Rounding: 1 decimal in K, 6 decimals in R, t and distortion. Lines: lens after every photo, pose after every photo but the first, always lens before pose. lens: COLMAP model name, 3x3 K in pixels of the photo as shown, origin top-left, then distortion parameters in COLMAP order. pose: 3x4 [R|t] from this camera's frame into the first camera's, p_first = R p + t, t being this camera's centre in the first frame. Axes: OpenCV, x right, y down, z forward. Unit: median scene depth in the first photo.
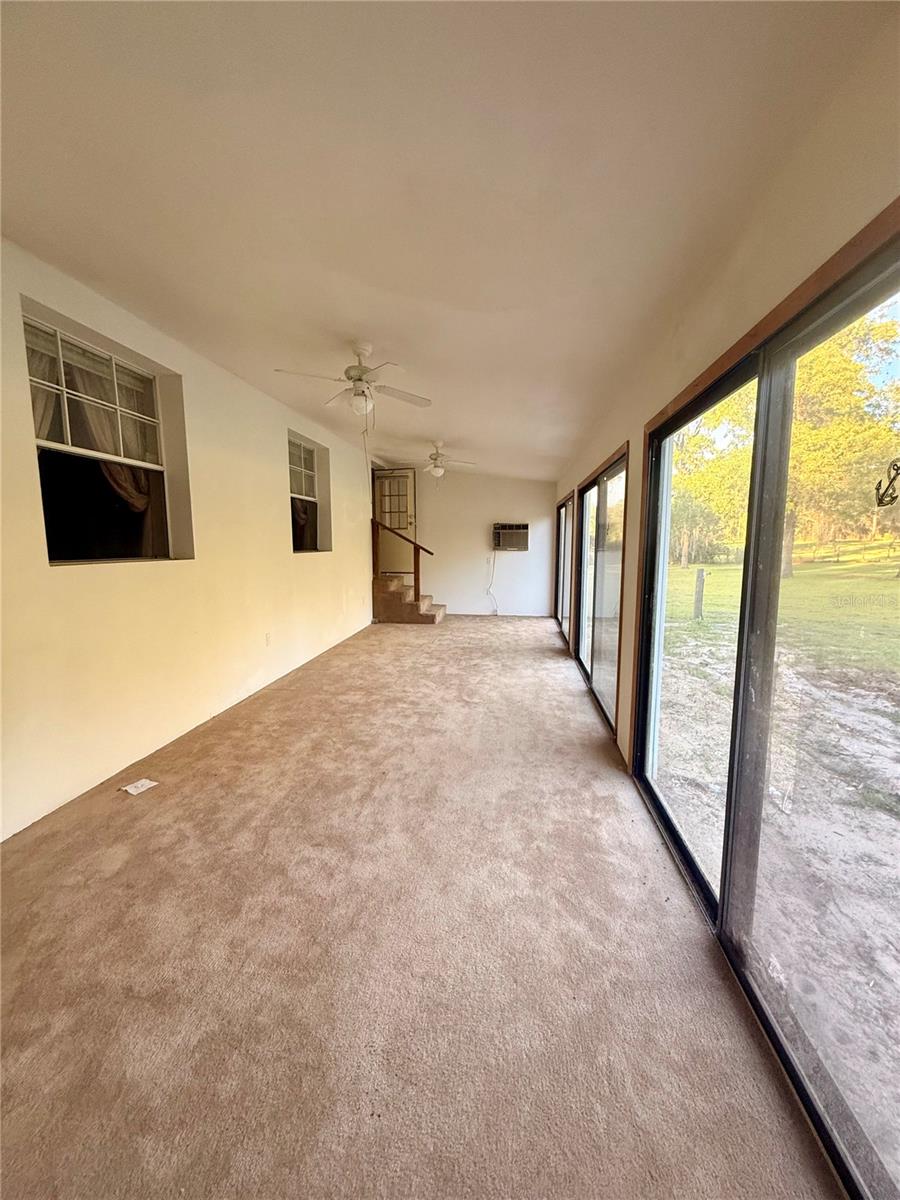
lens RADIAL K [[484.4, 0, 445.5], [0, 484.4, 600.6], [0, 0, 1]] dist [-0.004744, 0.001710]
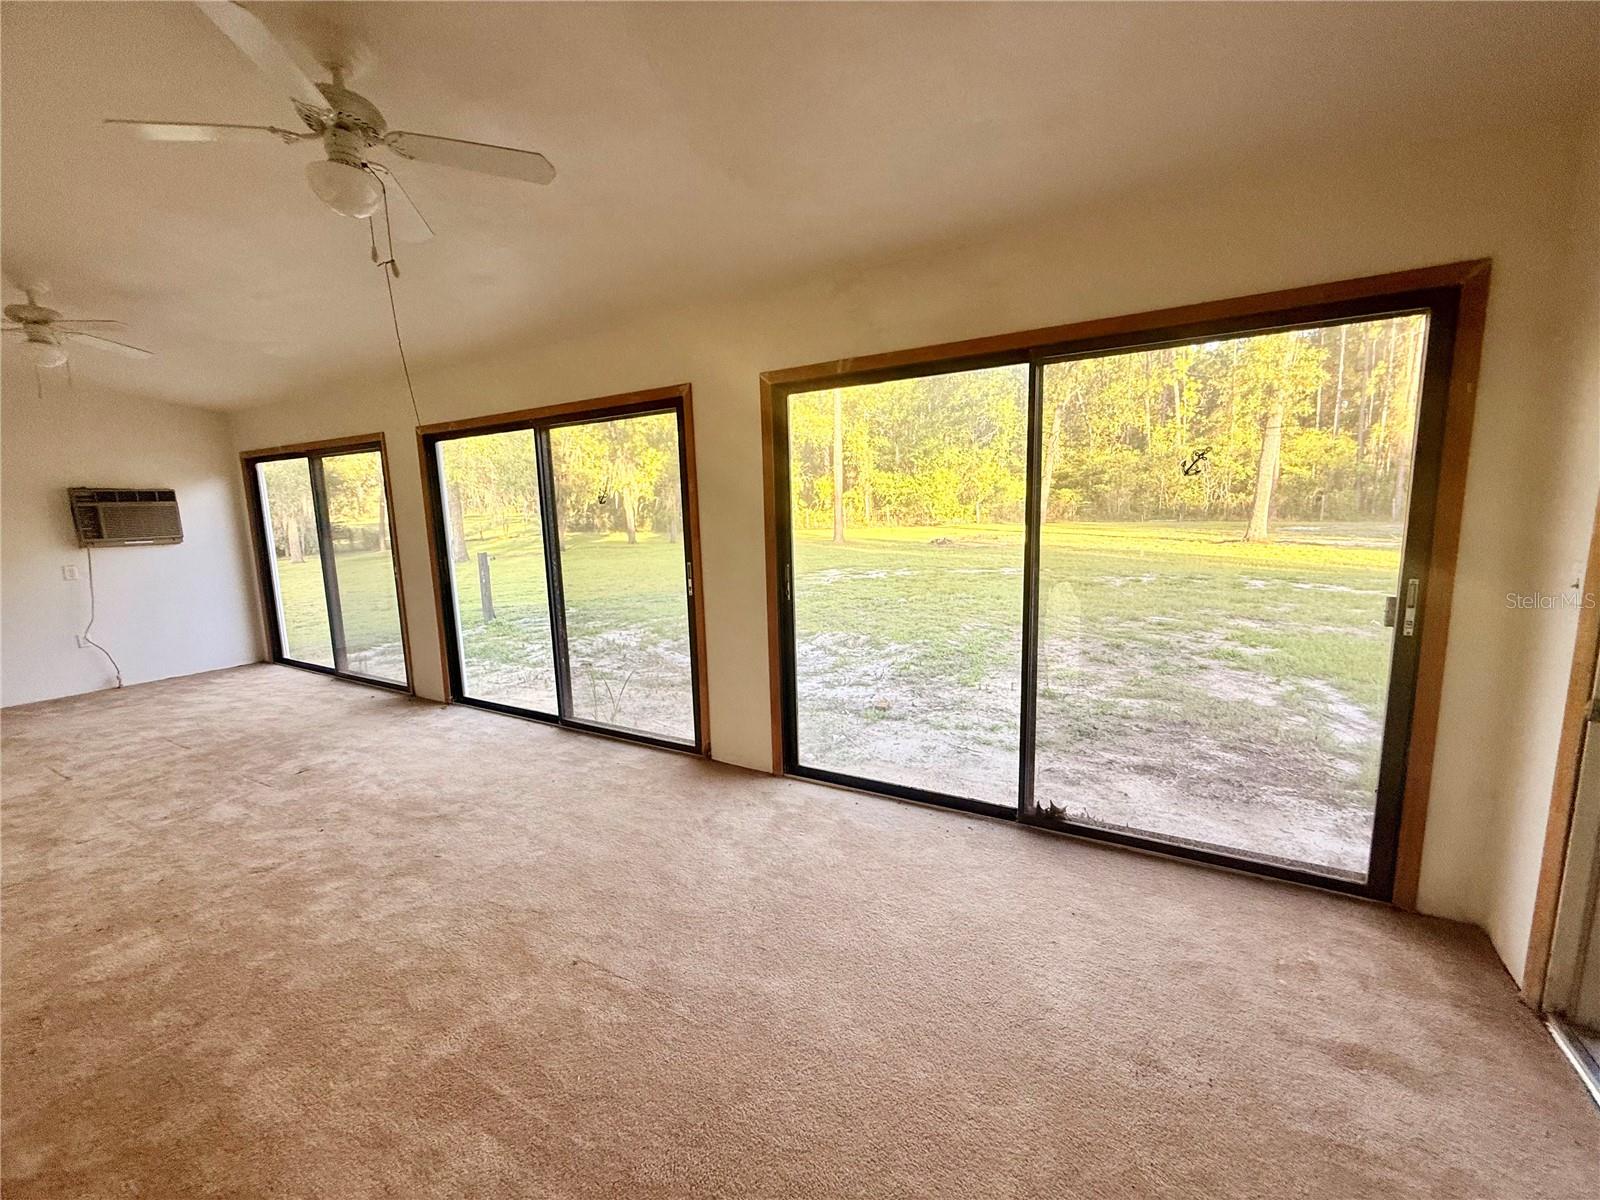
lens RADIAL K [[645.9, 0, 804.4], [0, 645.9, 601.0], [0, 0, 1]] dist [-0.004744, 0.001710]
pose [[0.367733, -0.145181, 0.918529, -0.388073], [0.141329, 0.984990, 0.099105, -0.037019], [-0.919129, 0.093371, 0.382732, 0.300319]]
